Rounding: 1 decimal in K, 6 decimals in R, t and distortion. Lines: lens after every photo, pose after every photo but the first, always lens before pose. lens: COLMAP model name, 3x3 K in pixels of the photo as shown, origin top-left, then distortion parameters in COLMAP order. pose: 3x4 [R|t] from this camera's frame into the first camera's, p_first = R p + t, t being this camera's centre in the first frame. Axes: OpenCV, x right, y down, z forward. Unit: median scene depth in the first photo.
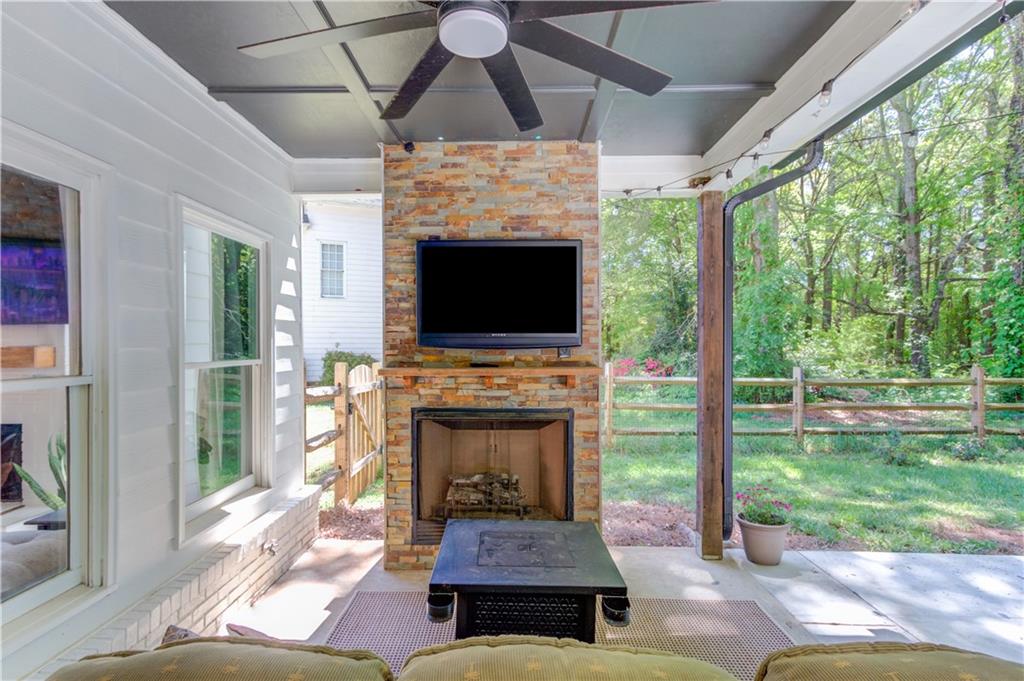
lens RADIAL K [[543.6, 0, 509.9], [0, 543.6, 343.0], [0, 0, 1]] dist [0.029479, 0.005735]
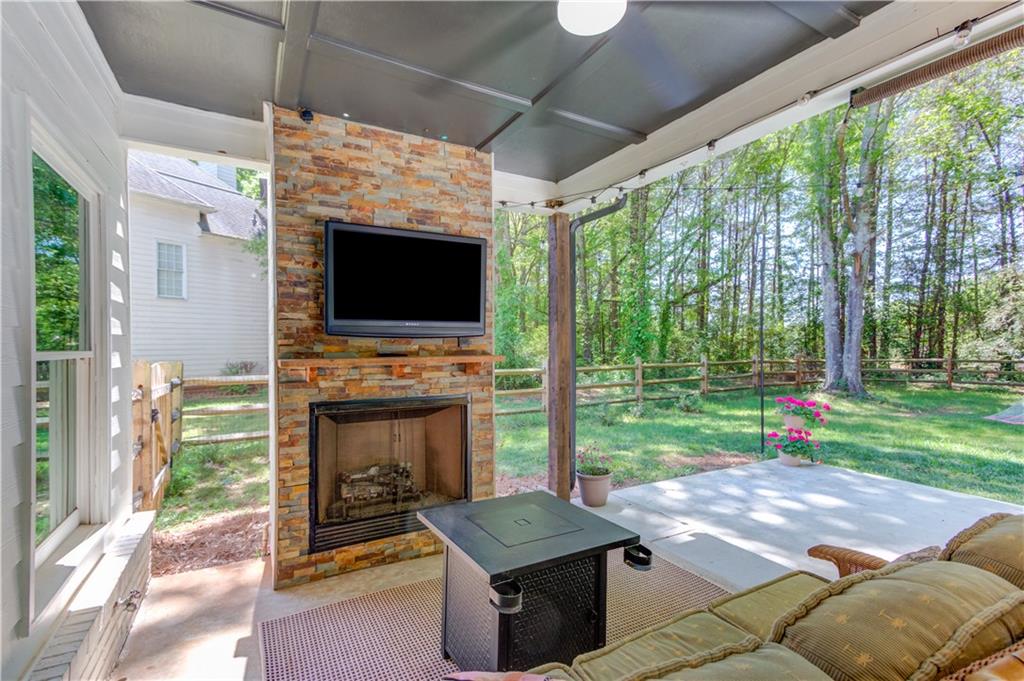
lens RADIAL K [[470.9, 0, 510.8], [0, 470.9, 341.1], [0, 0, 1]] dist [0.043024, 0.001566]
pose [[0.865242, 0.000806, 0.501353, -0.288143], [0.004054, 0.999955, -0.008604, 0.023644], [-0.501337, 0.009477, 0.865200, 0.142469]]
